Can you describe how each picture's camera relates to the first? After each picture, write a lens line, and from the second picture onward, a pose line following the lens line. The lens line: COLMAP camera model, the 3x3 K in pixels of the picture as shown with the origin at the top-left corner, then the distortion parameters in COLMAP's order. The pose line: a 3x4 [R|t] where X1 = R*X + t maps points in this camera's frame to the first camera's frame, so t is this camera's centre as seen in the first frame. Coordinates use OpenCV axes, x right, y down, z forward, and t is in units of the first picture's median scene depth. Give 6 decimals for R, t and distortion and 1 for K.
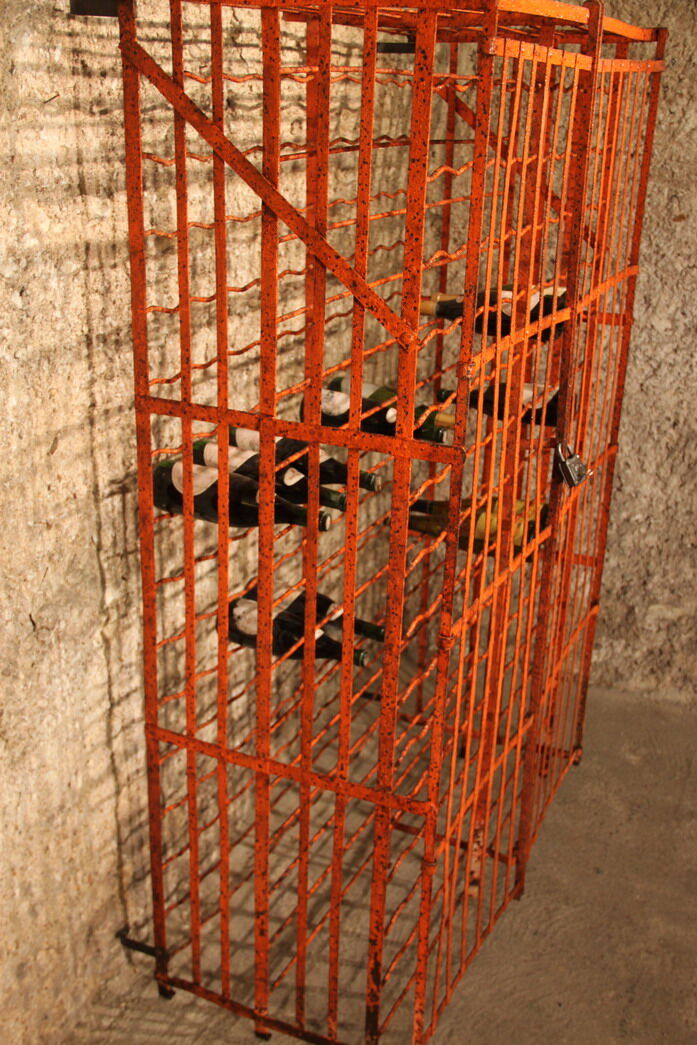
lens RADIAL K [[1210.7, 0, 348.5], [0, 1210.7, 522.5], [0, 0, 1]] dist [-0.064524, 0.332892]
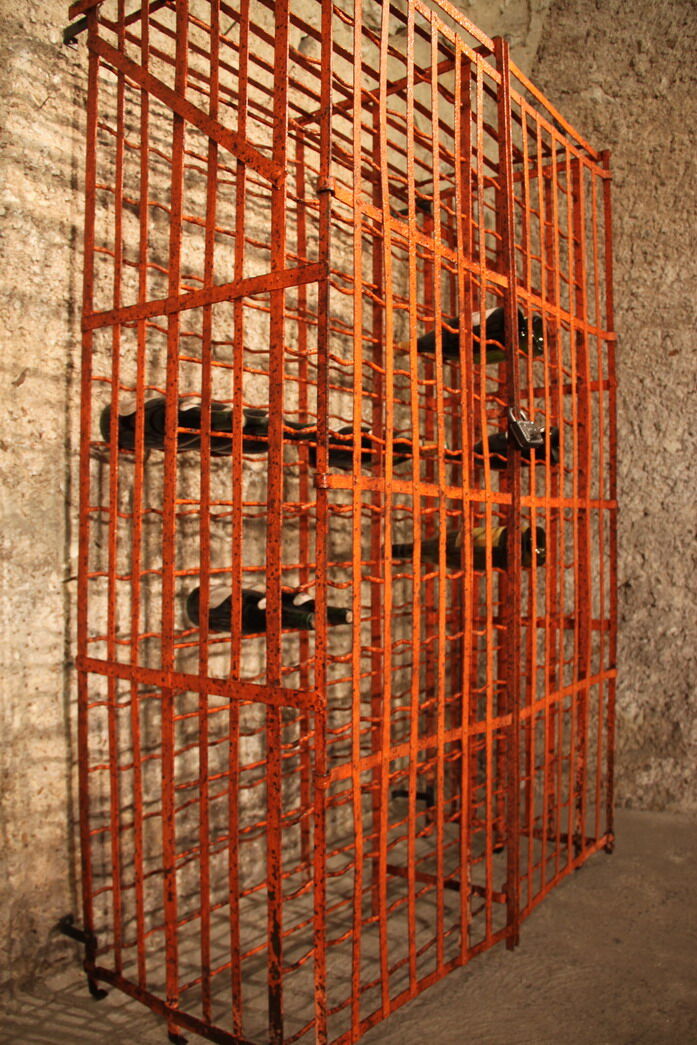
lens RADIAL K [[893.3, 0, 348.5], [0, 893.3, 522.5], [0, 0, 1]] dist [-0.187412, 0.152826]
pose [[0.975104, -0.037120, -0.218617, 0.153605], [-0.050084, 0.923545, -0.380207, 0.238918], [0.216016, 0.381690, 0.898693, 0.262994]]
